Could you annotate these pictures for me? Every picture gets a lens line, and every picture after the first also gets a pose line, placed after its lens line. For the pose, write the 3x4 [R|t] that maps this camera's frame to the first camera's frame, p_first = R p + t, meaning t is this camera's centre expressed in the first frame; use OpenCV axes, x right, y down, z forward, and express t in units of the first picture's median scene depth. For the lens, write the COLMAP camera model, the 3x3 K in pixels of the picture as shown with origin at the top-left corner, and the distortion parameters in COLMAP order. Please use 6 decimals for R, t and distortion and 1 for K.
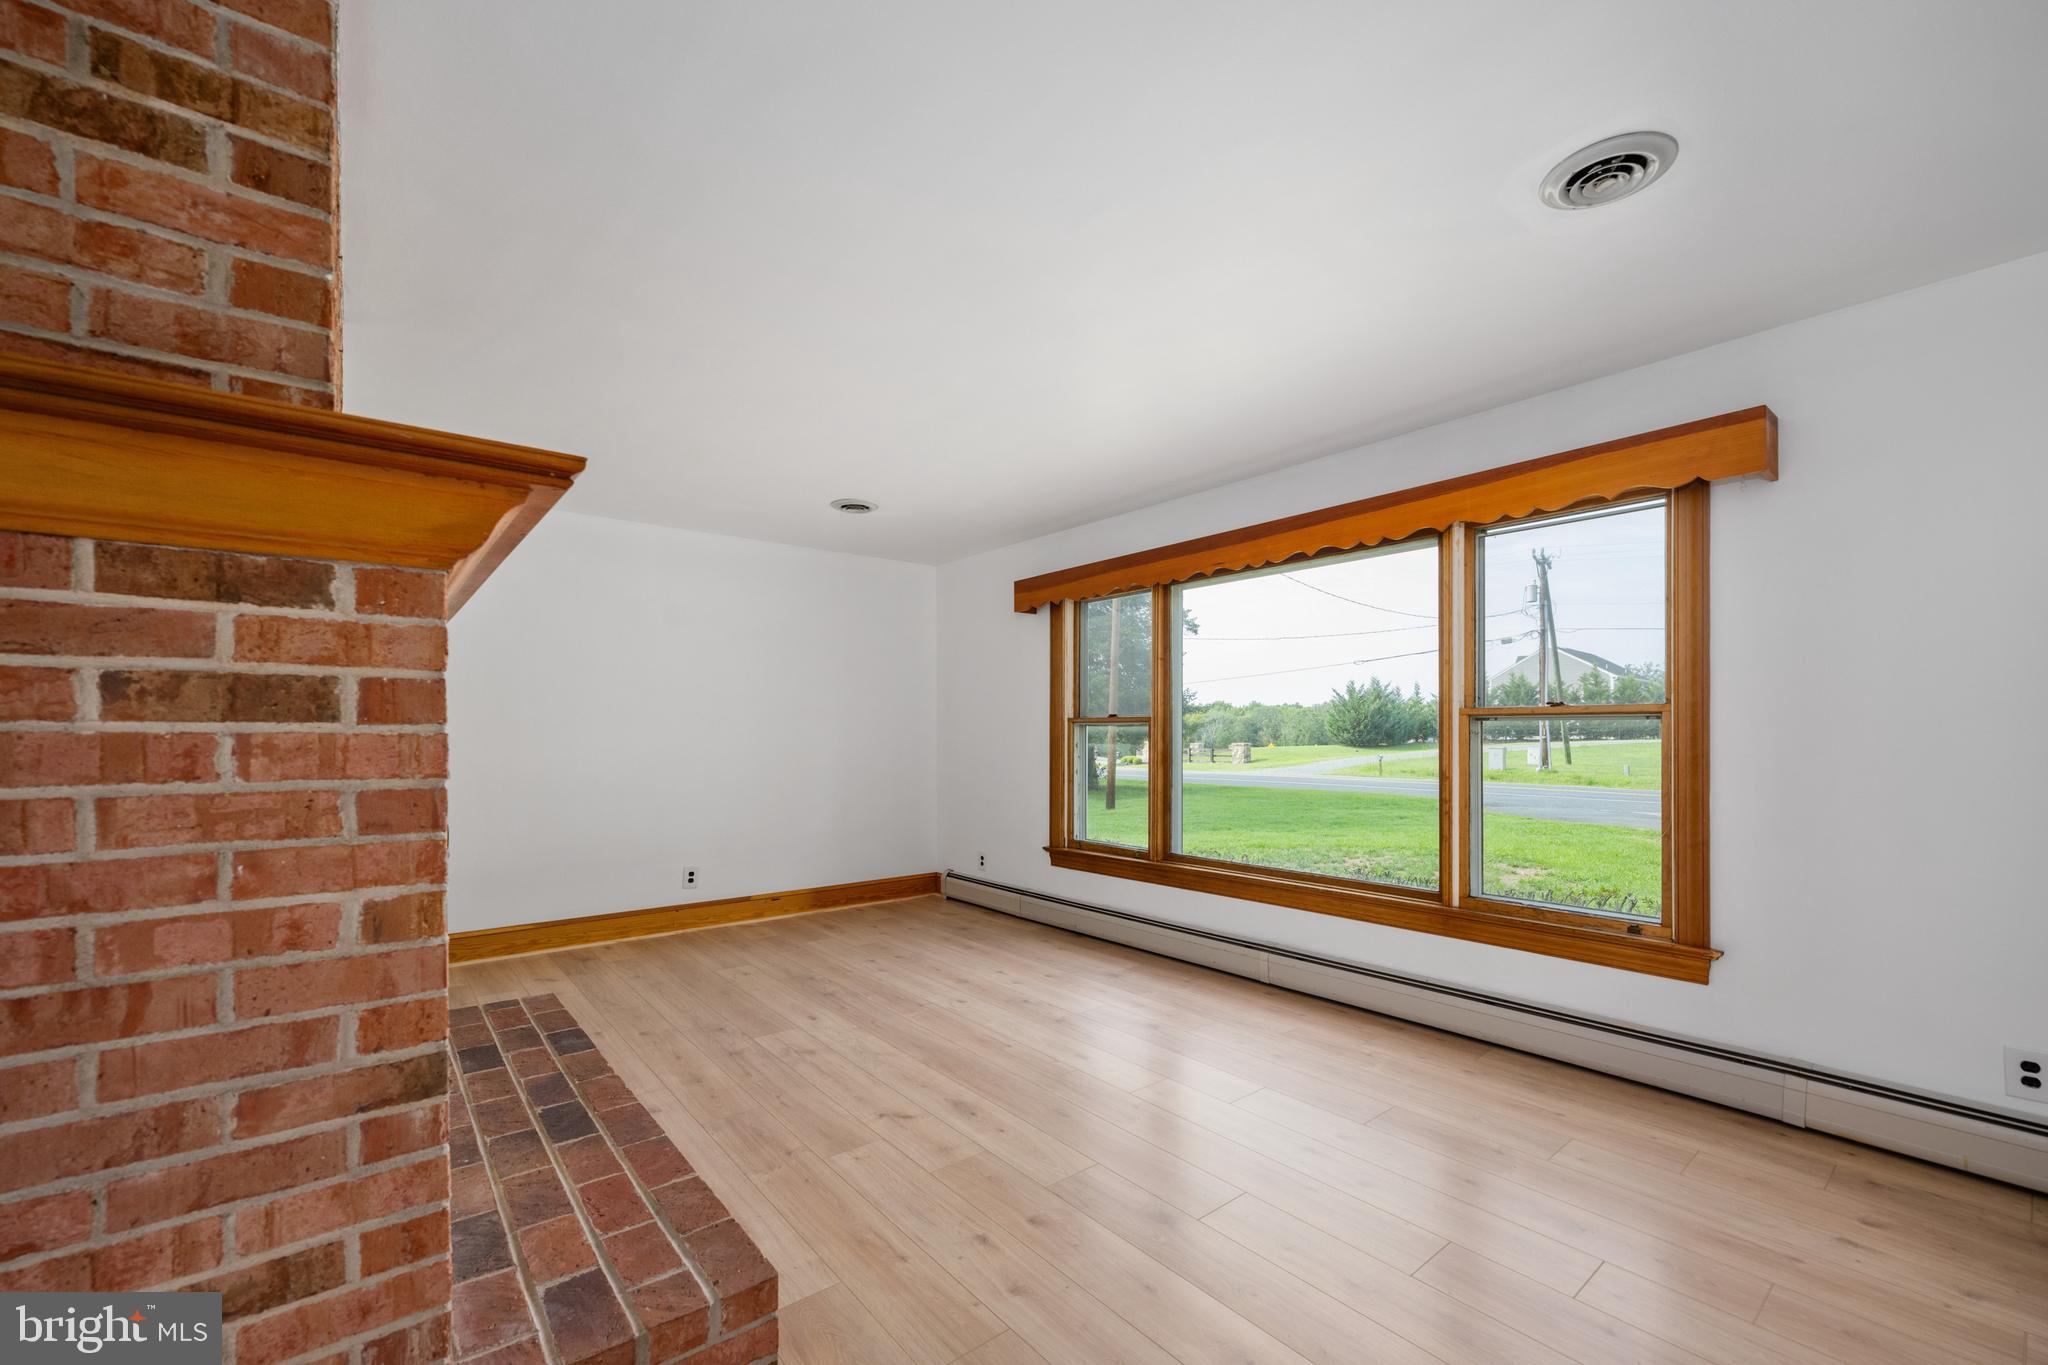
lens RADIAL K [[834.8, 0, 1026.3], [0, 834.8, 730.4], [0, 0, 1]] dist [0.000017, -0.000012]
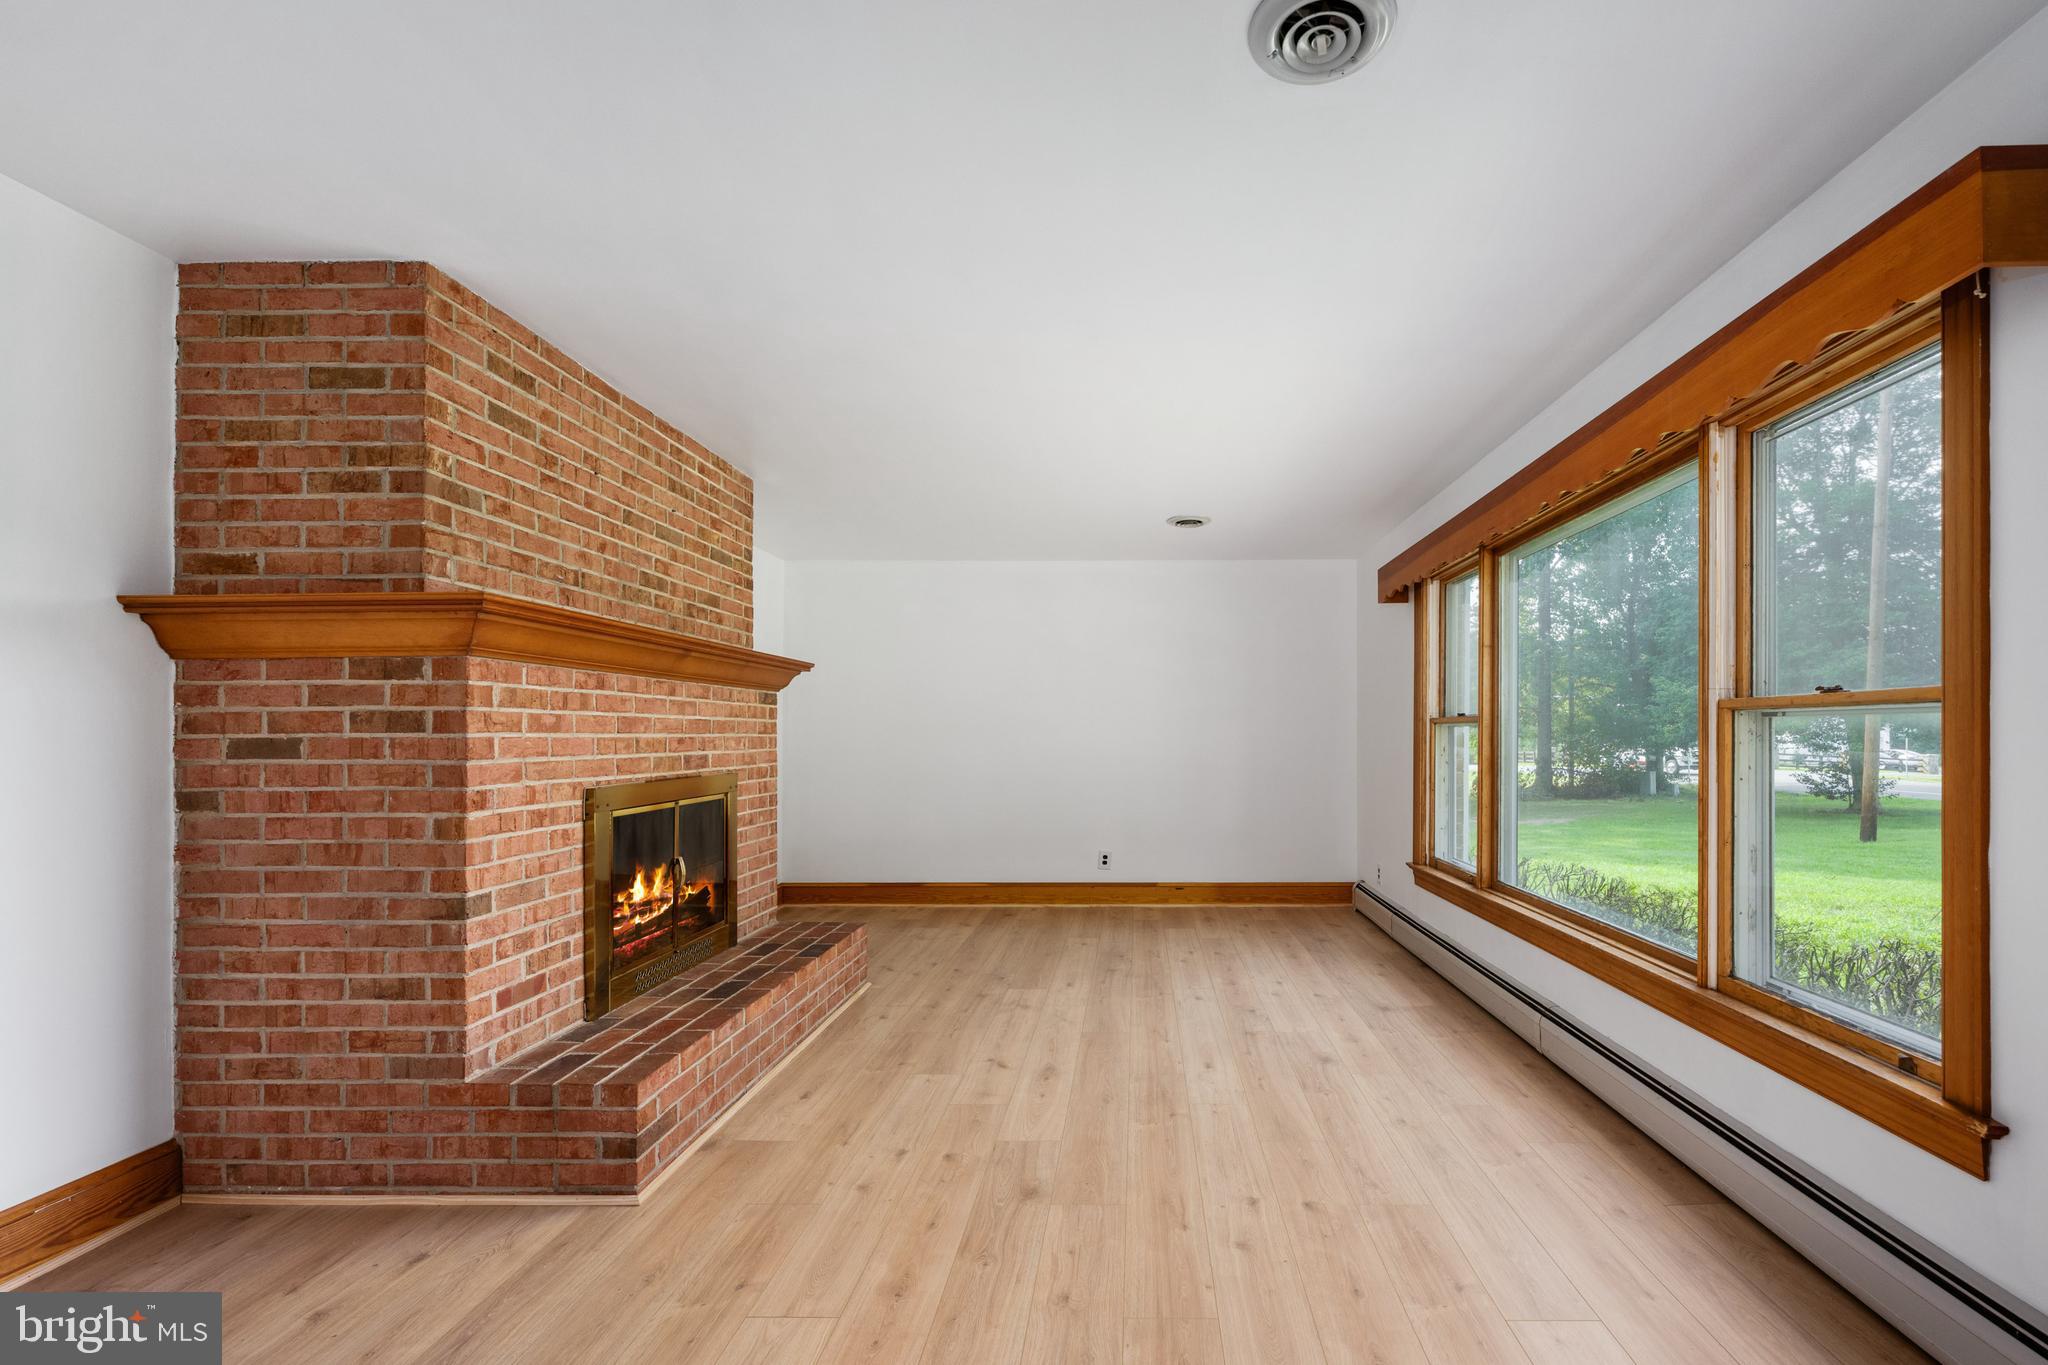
lens RADIAL K [[867.3, 0, 1120.3], [0, 867.3, 726.4], [0, 0, 1]] dist [0.000806, 0.000151]
pose [[0.766587, -0.007980, -0.642090, 1.917458], [0.003926, 0.999962, -0.007740, -0.001400], [0.642128, 0.003413, 0.766590, 0.443094]]
